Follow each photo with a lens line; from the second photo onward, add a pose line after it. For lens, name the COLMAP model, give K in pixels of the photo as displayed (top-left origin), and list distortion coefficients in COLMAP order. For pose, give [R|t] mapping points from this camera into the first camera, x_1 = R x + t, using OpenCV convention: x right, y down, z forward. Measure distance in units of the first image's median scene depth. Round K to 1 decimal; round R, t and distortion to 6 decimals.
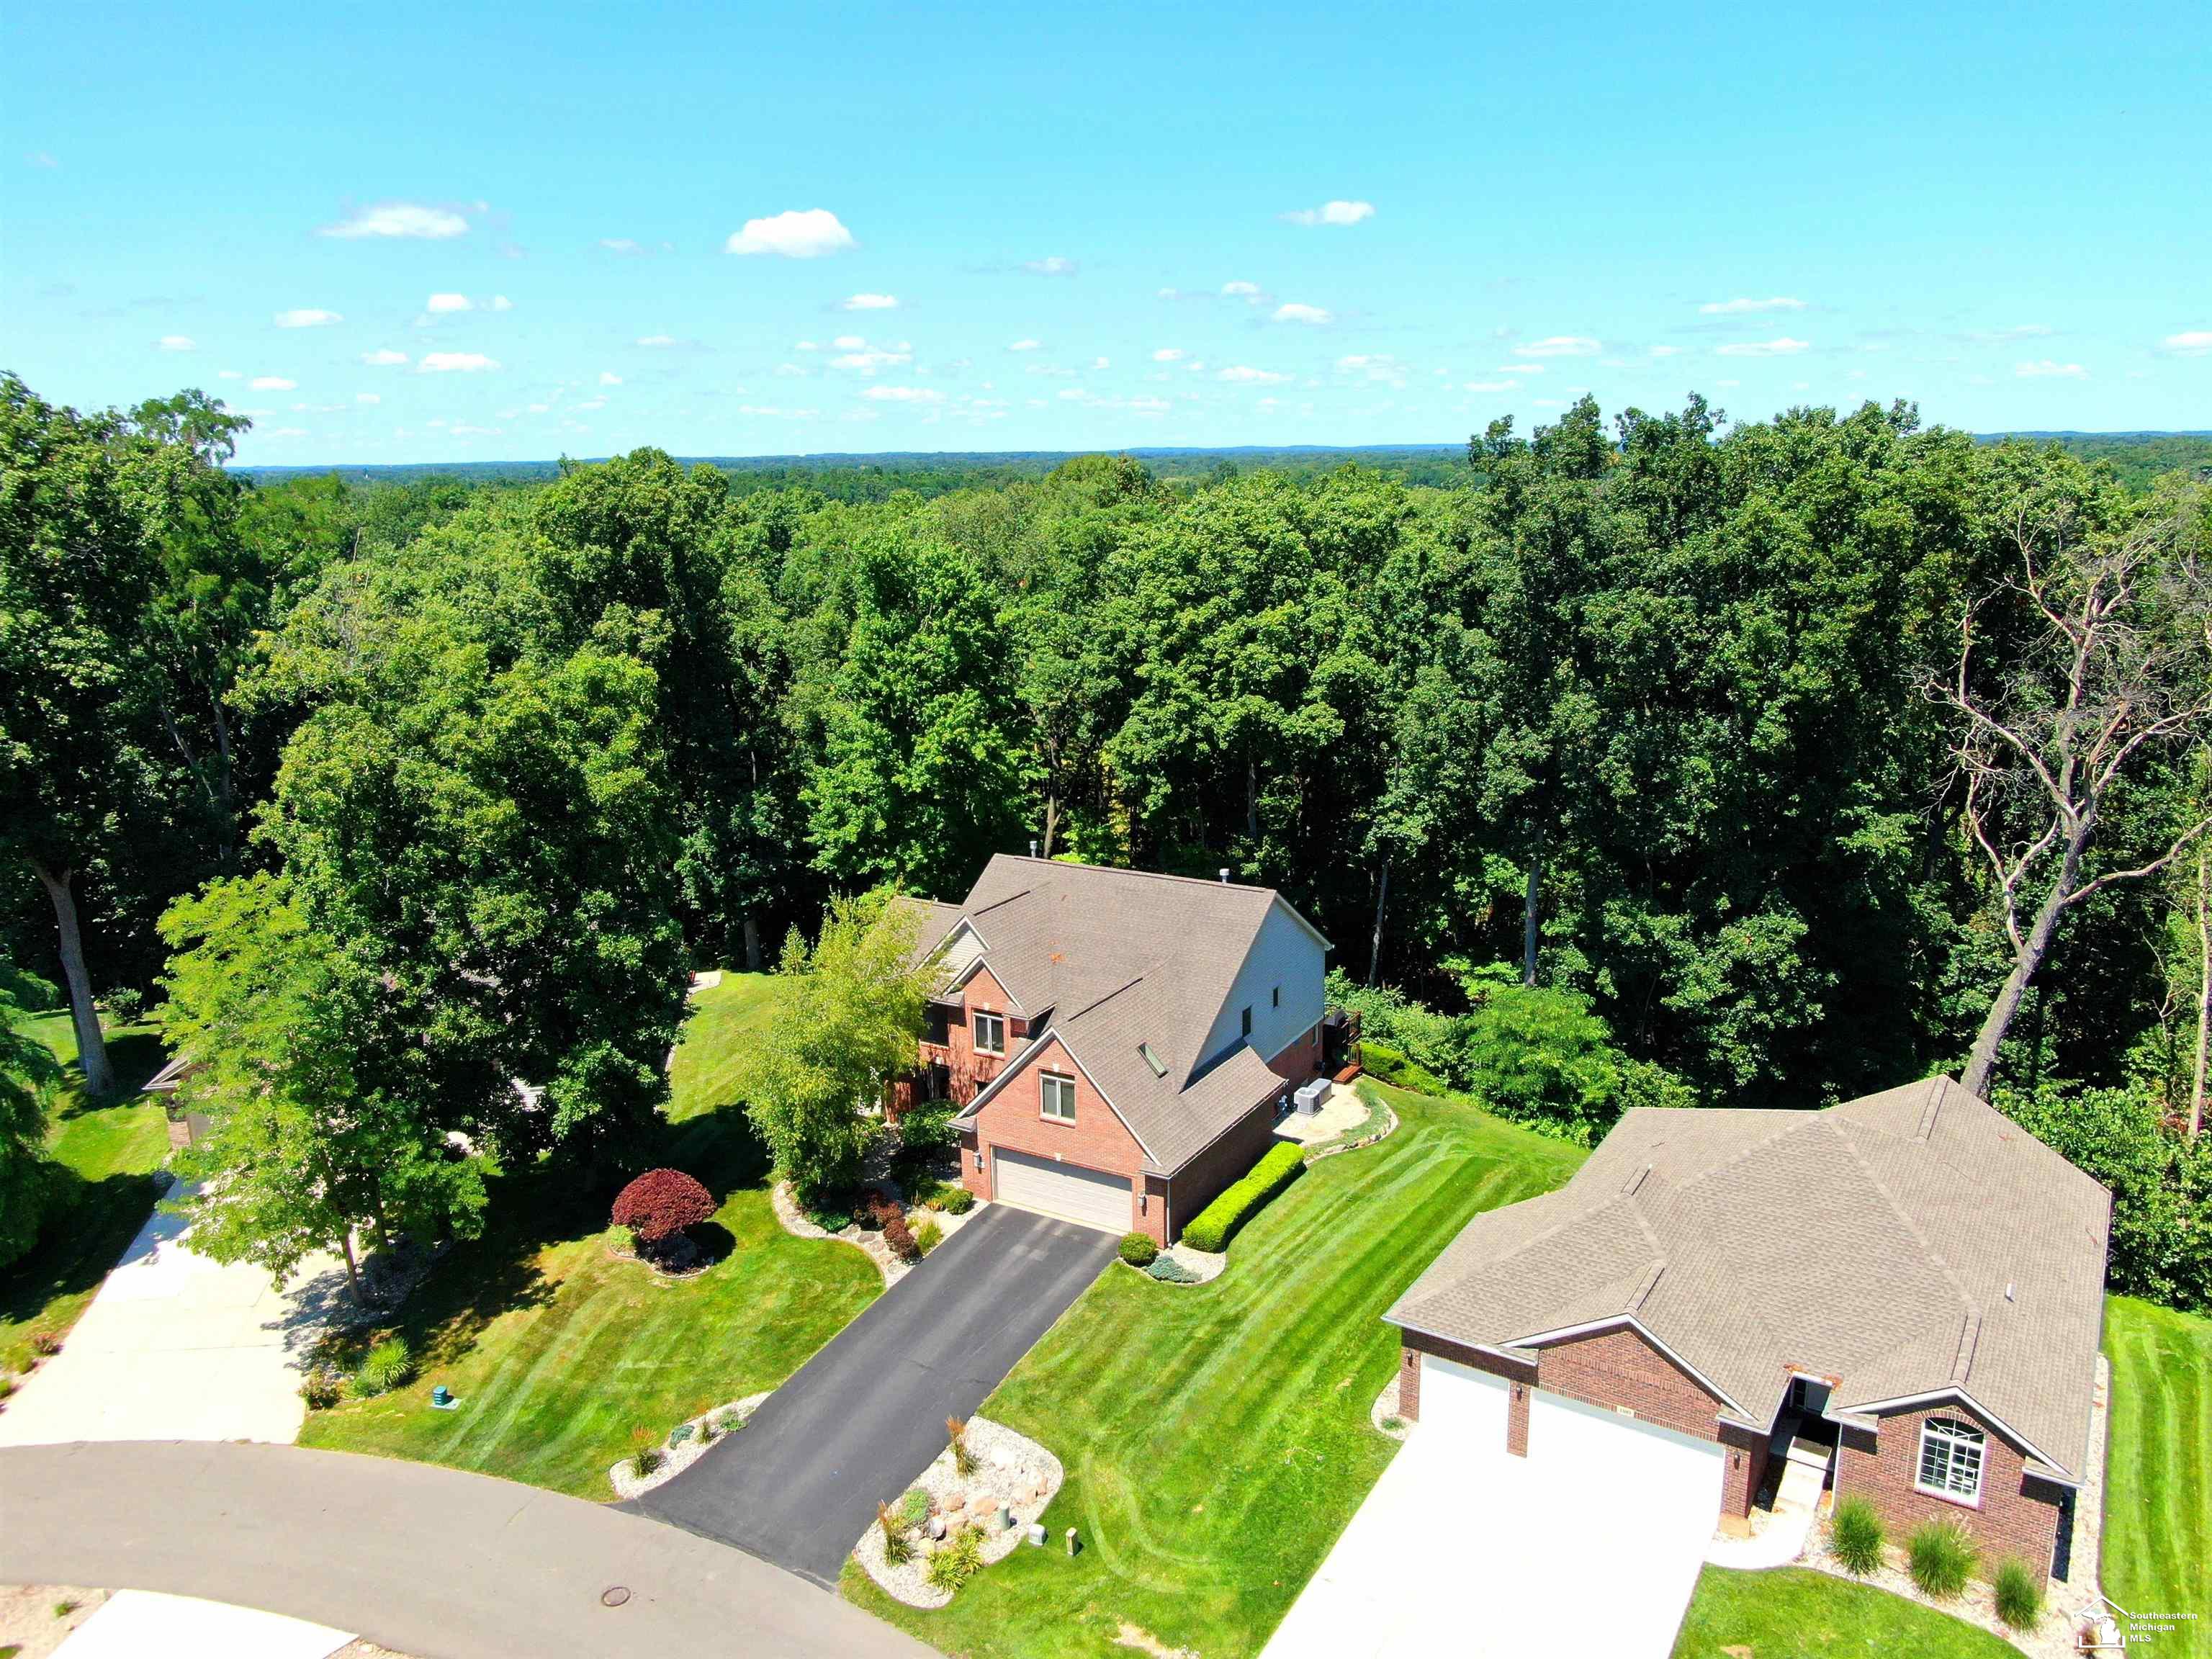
lens RADIAL K [[1557.3, 0, 1092.7], [0, 1557.3, 844.5], [0, 0, 1]] dist [-0.013489, 0.007260]
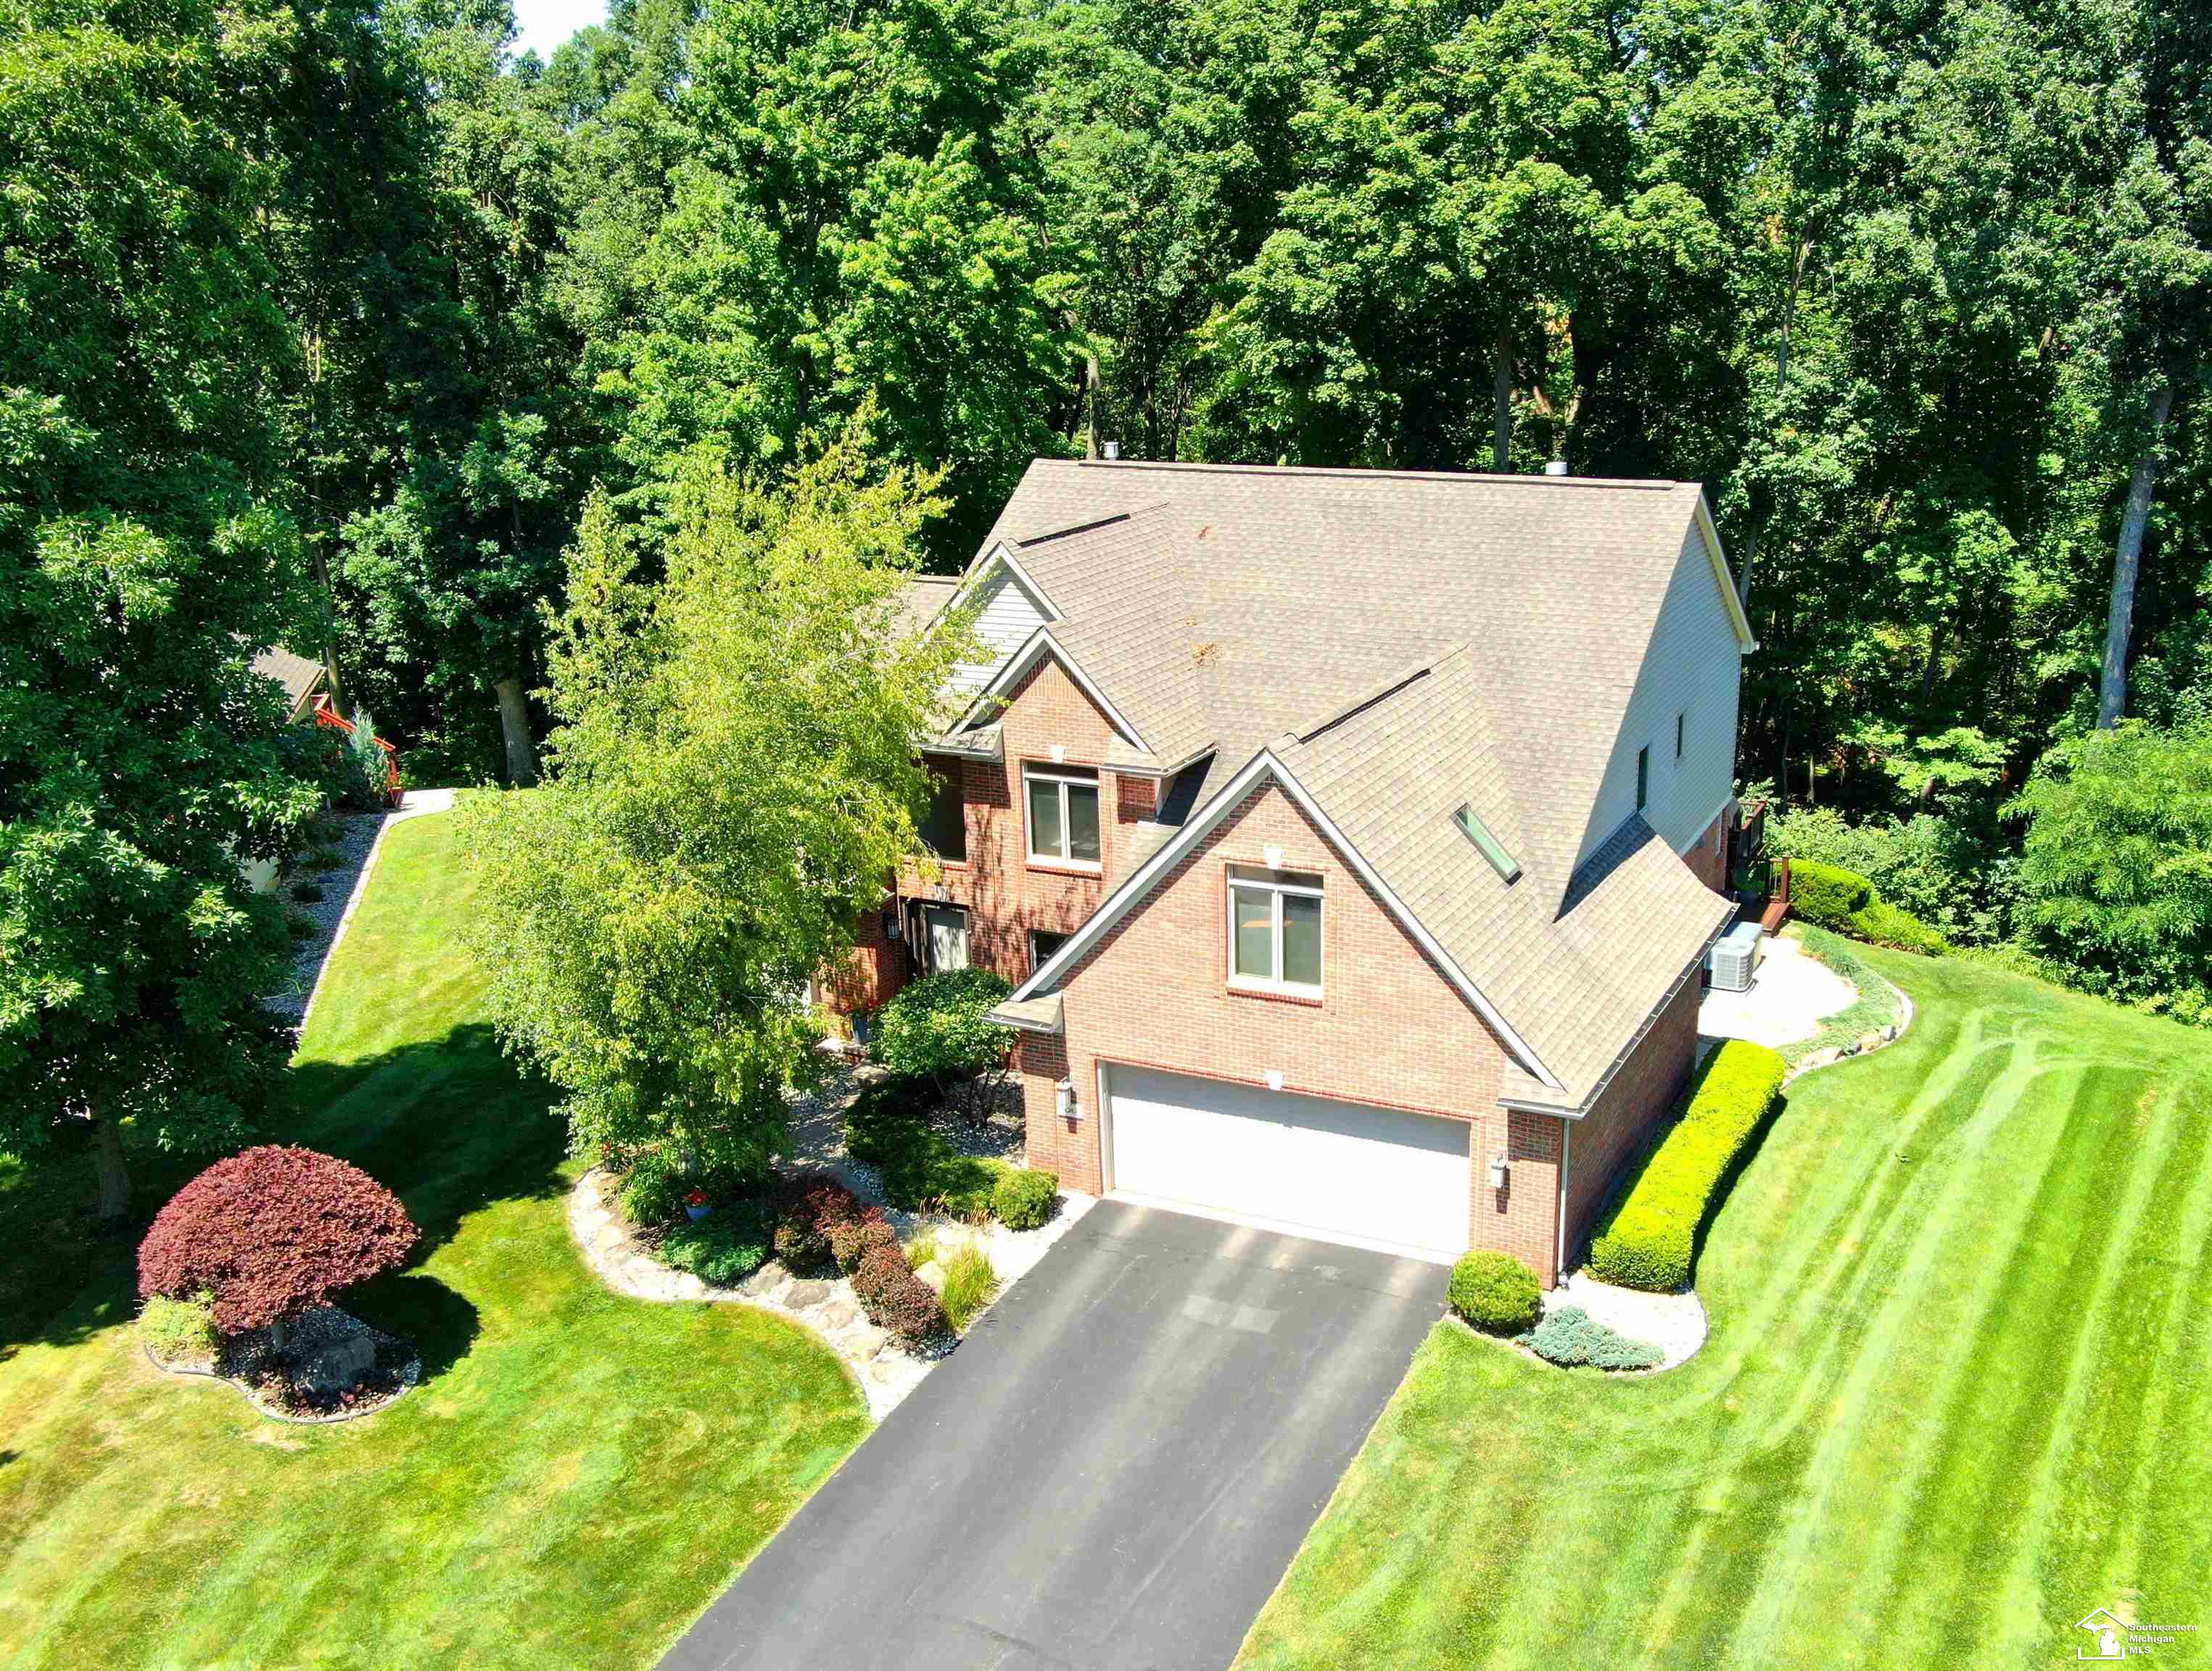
lens RADIAL K [[2072.4, 0, 1215.7], [0, 2072.4, 932.6], [0, 0, 1]] dist [0.003919, 0.000000]
pose [[0.995086, -0.030067, 0.094334, -0.083987], [0.021749, 0.995884, 0.087993, 0.108065], [-0.096591, -0.085509, 0.991644, 0.441532]]
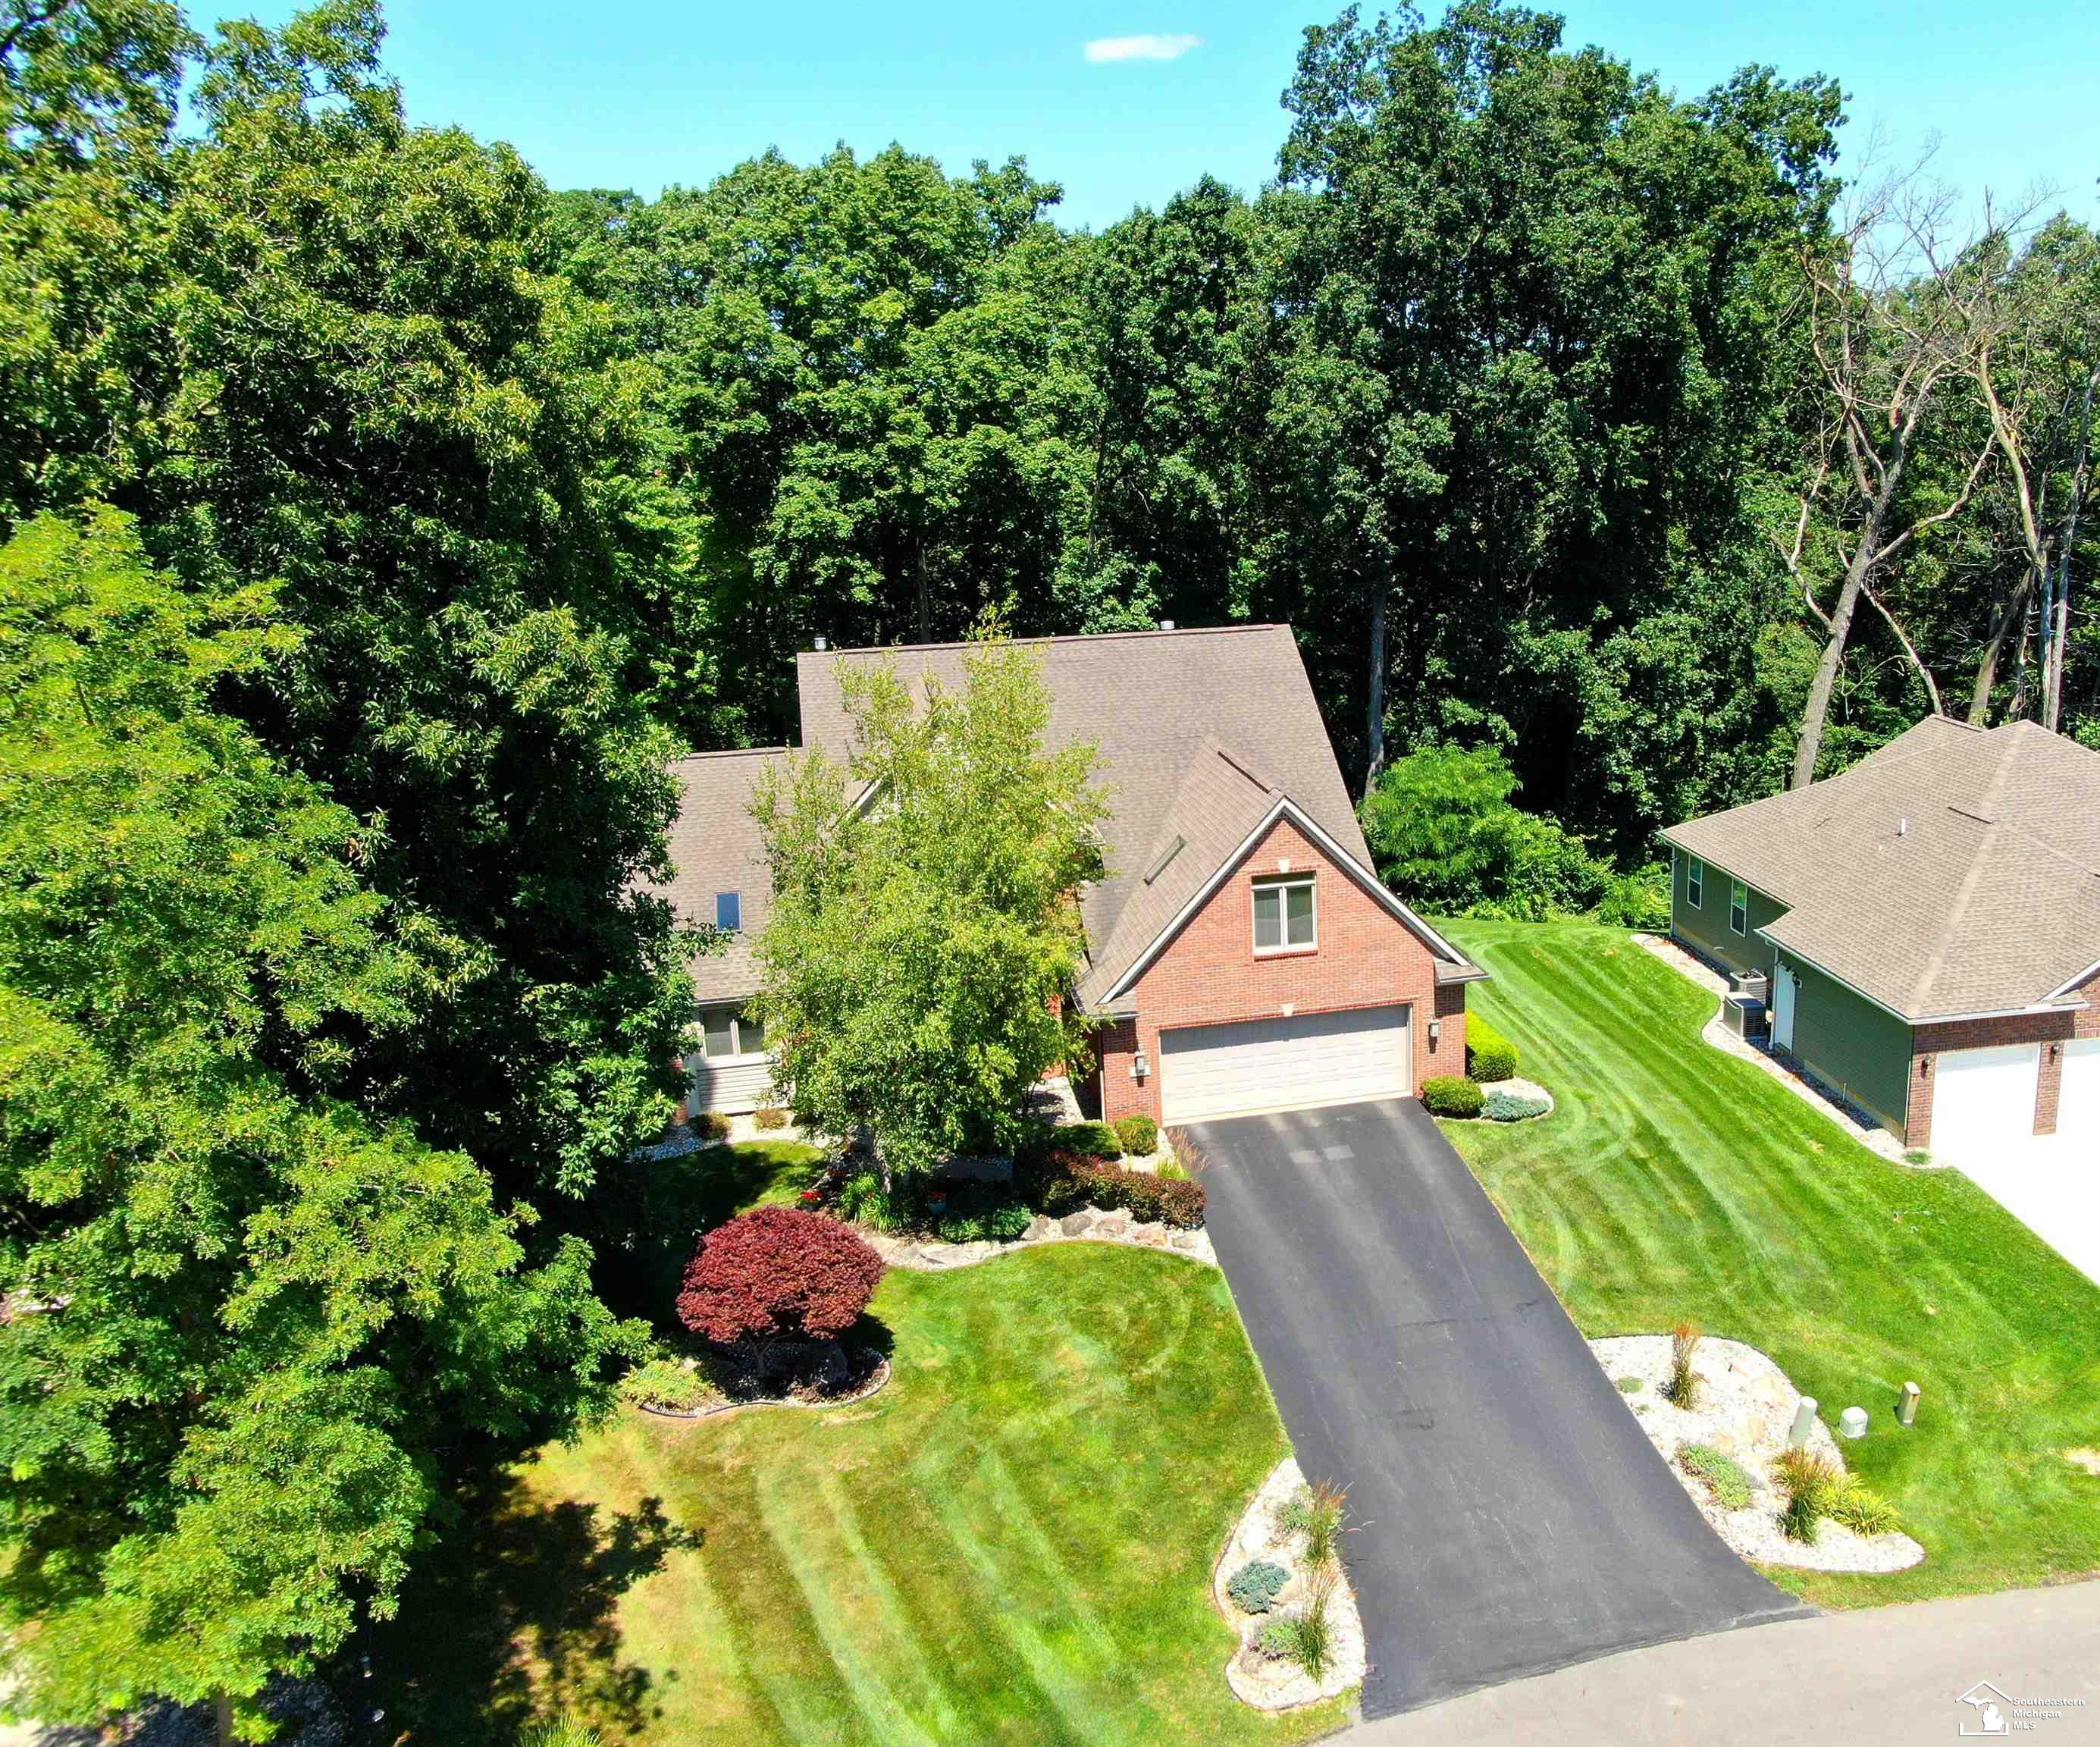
lens RADIAL K [[1793.9, 0, 1253.5], [0, 1793.9, 903.2], [0, 0, 1]] dist [-0.006861, 0.000527]
pose [[0.712521, -0.187813, 0.676048, -0.498370], [0.185292, 0.979672, 0.076875, 0.093677], [-0.676743, 0.070491, 0.732837, 0.444453]]
